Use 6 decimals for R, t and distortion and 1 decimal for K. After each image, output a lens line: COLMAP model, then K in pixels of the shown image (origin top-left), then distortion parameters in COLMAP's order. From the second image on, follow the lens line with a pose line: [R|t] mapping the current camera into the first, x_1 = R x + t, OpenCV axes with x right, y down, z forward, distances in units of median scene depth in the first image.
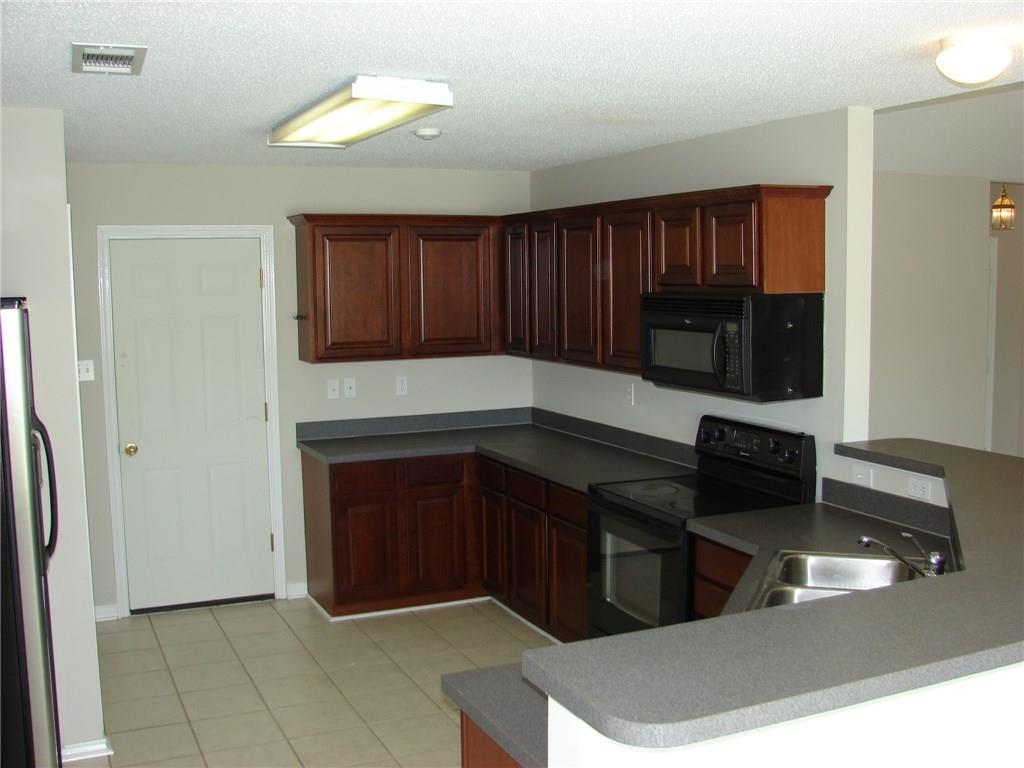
lens RADIAL K [[1094.1, 0, 512.0], [0, 1094.1, 384.0], [0, 0, 1]] dist [-0.250000, 0.304123]
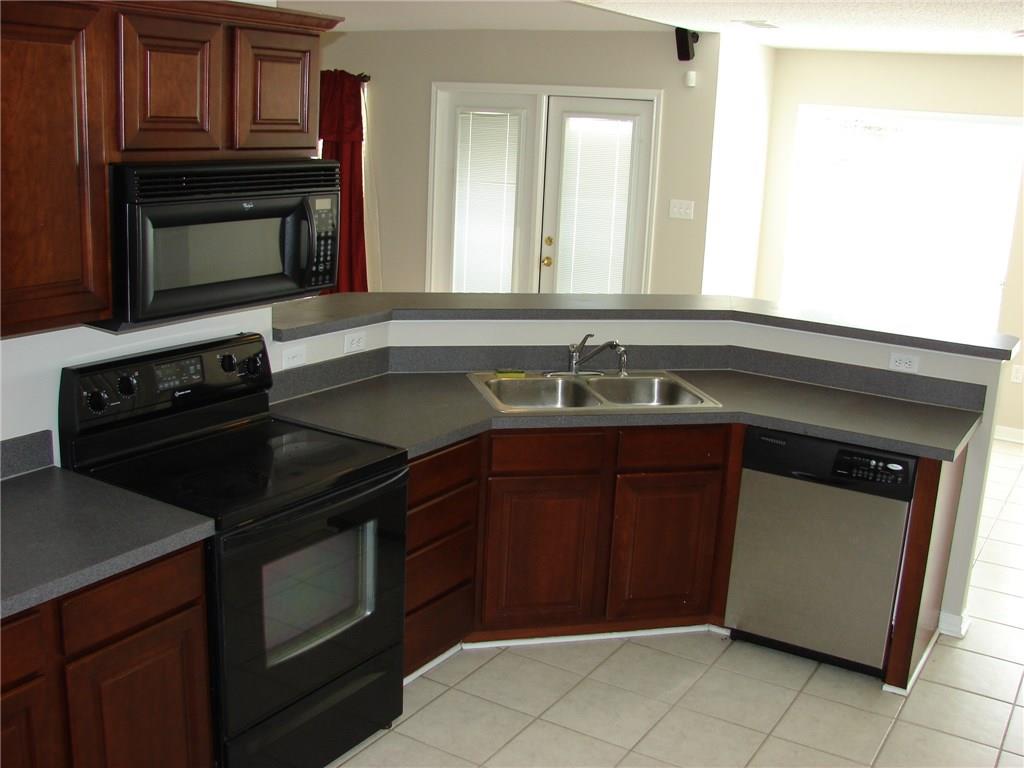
lens RADIAL K [[1094.1, 0, 512.0], [0, 1094.1, 384.0], [0, 0, 1]] dist [-0.250000, 0.304123]
pose [[-0.560813, -0.209418, 0.801020, -0.464765], [0.043921, 0.958595, 0.281365, -0.128270], [-0.826777, 0.192975, -0.528394, 1.222080]]
